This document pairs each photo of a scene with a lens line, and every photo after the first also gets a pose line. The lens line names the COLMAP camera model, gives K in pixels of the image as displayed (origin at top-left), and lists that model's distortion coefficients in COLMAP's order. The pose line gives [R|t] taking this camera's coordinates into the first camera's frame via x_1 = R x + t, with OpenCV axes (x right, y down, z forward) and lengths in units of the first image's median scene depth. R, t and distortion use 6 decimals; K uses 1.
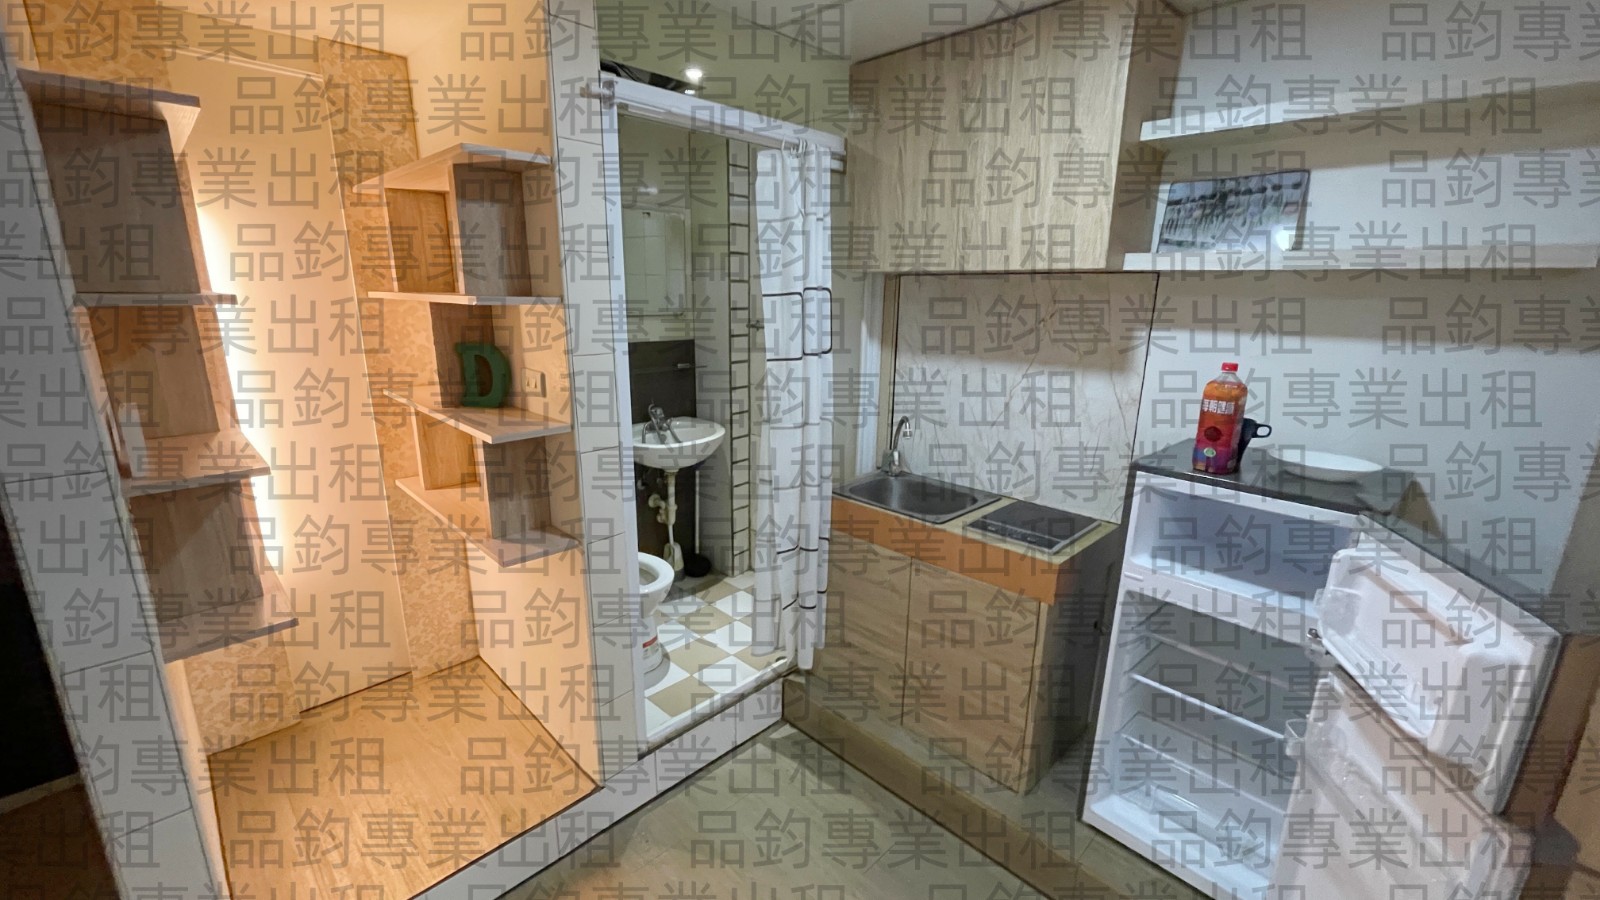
lens RADIAL K [[642.2, 0, 796.0], [0, 642.2, 459.1], [0, 0, 1]] dist [-0.001711, 0.001090]
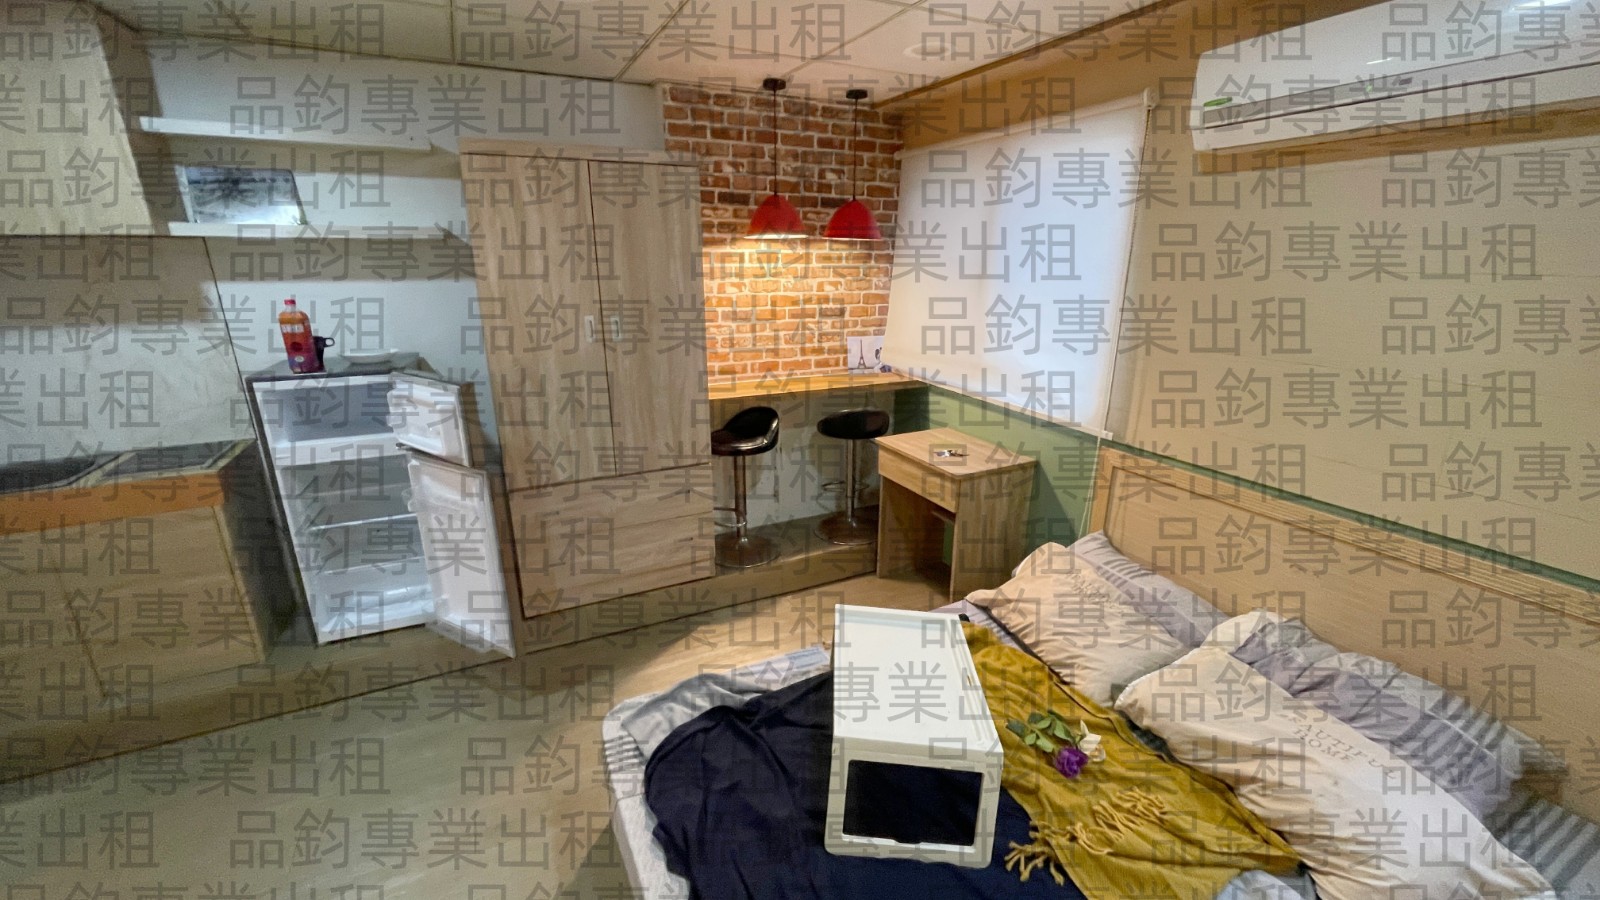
lens RADIAL K [[642.2, 0, 804.0], [0, 642.2, 454.4], [0, 0, 1]] dist [-0.001711, 0.001090]
pose [[0.319173, -0.297462, 0.899803, -0.389401], [0.240930, 0.943737, 0.226524, 0.137696], [-0.916559, 0.144490, 0.372883, -0.599537]]
